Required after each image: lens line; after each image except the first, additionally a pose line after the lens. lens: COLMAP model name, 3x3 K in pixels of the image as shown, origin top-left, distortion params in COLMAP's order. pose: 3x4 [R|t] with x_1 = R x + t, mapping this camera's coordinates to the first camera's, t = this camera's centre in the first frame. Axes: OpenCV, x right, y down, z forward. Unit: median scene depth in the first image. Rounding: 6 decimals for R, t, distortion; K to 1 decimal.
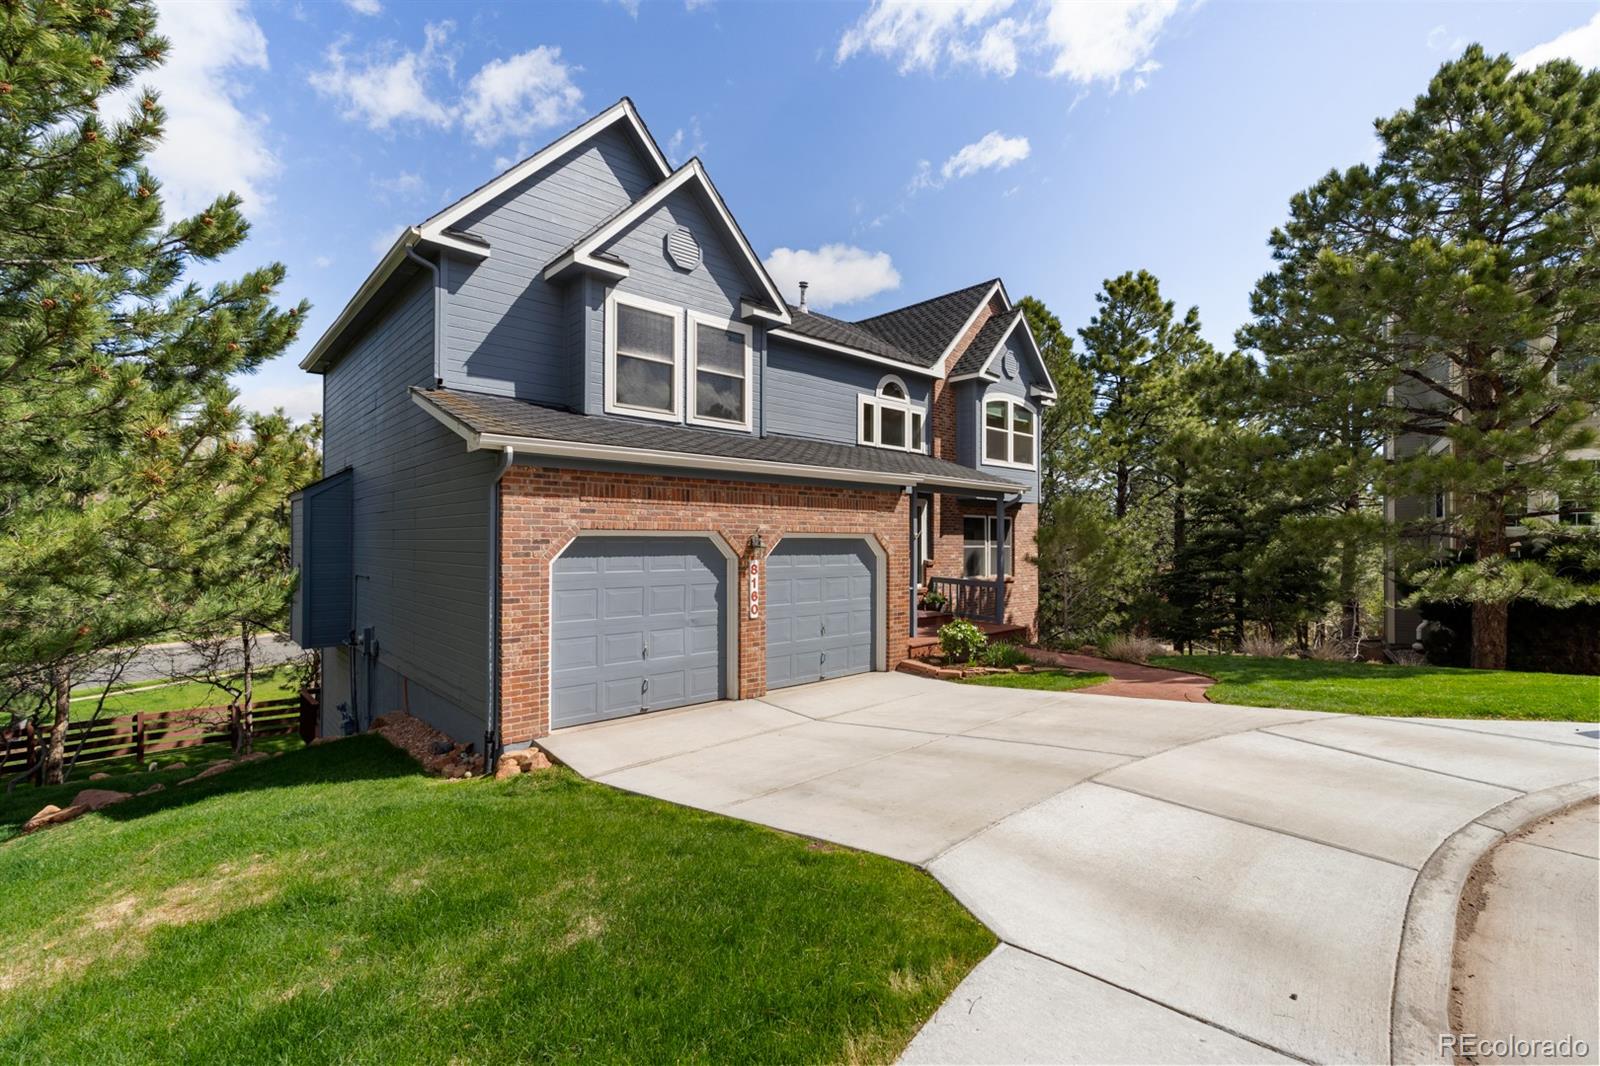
lens RADIAL K [[699.0, 0, 800.0], [0, 699.0, 533.0], [0, 0, 1]] dist [-0.012254, 0.000030]
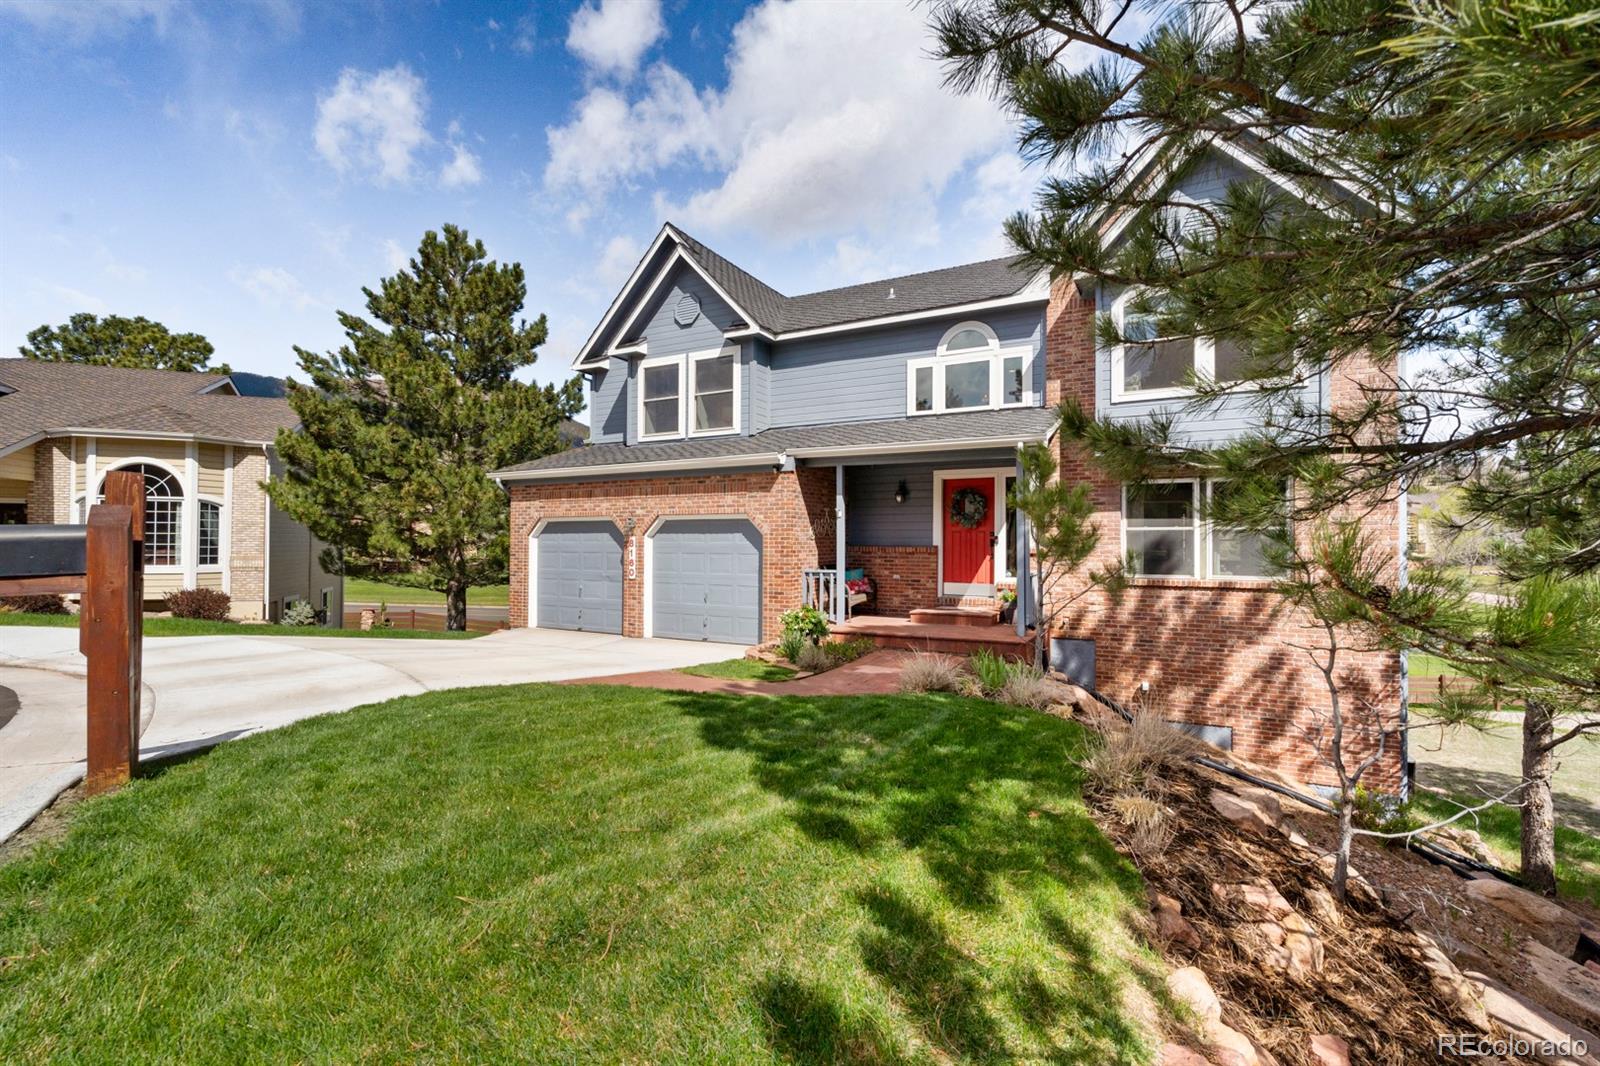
lens RADIAL K [[713.4, 0, 800.0], [0, 713.4, 533.0], [0, 0, 1]] dist [-0.002638, -0.000010]
pose [[0.326945, -0.020904, -0.944812, 1.132855], [0.004874, 0.999779, -0.020433, 0.051844], [0.945031, 0.002076, 0.326975, 0.710326]]
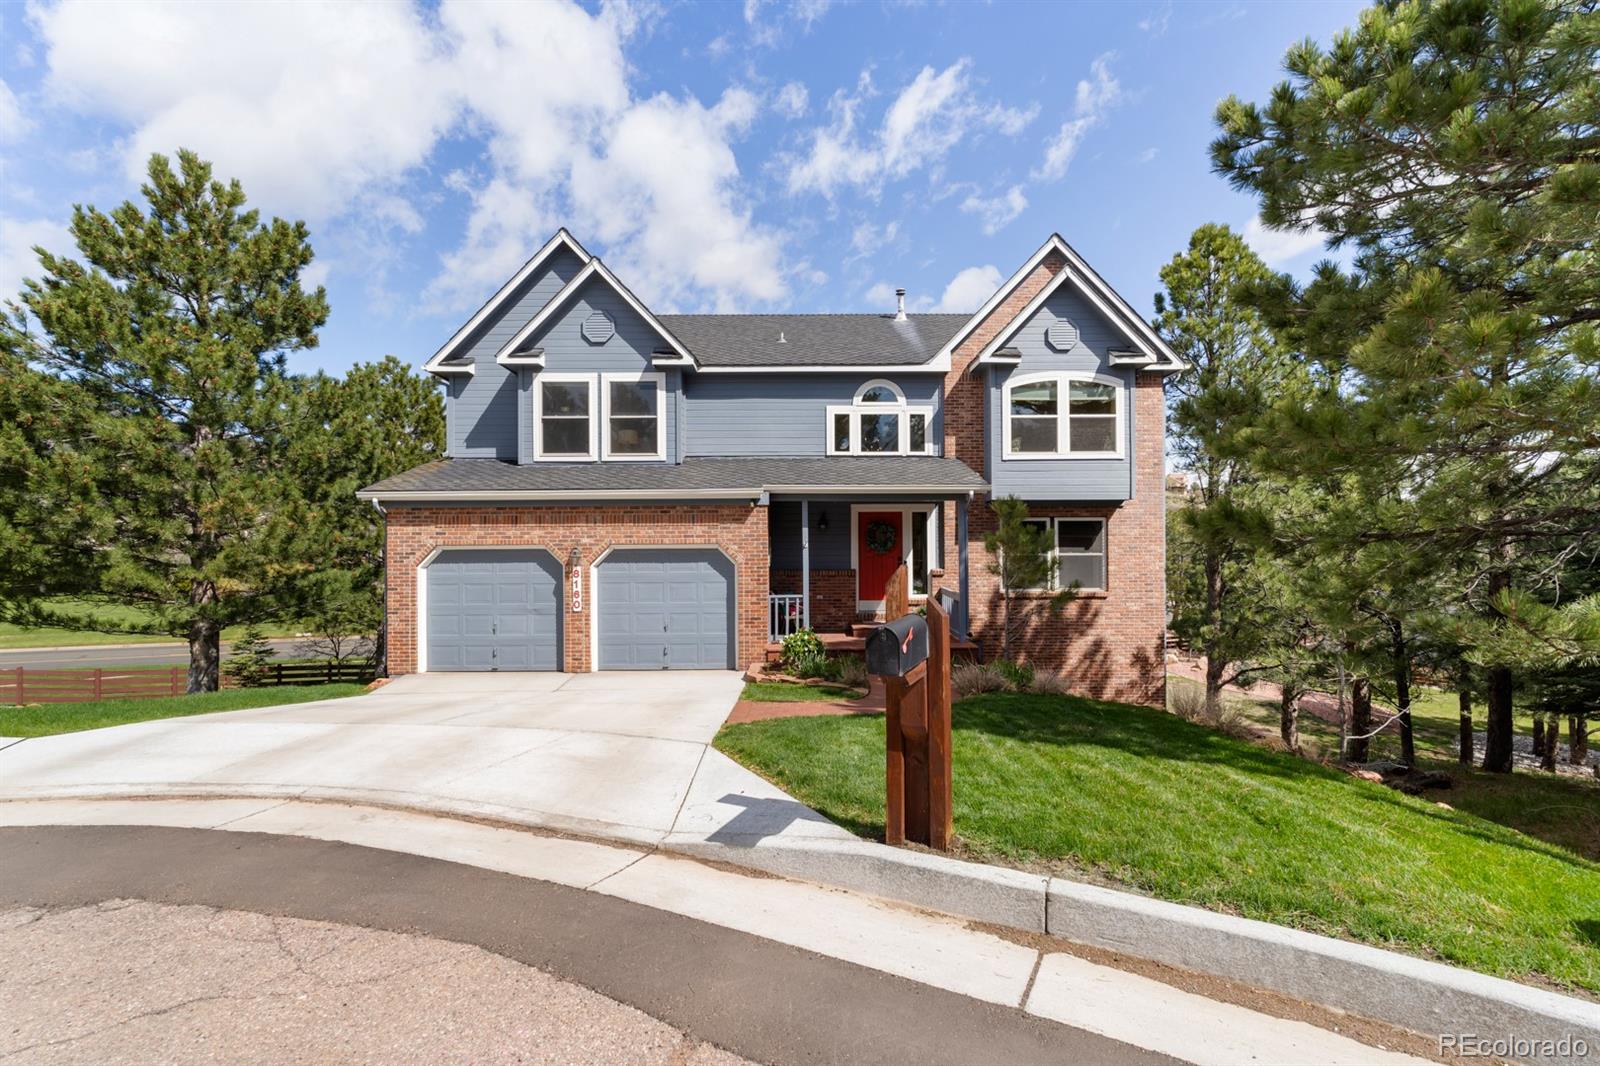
lens RADIAL K [[713.4, 0, 800.0], [0, 713.4, 533.0], [0, 0, 1]] dist [-0.002638, -0.000010]
pose [[0.747913, -0.021510, -0.663448, 0.934089], [0.015596, 0.999768, -0.014832, 0.002274], [0.663614, 0.000746, 0.748075, 0.237316]]
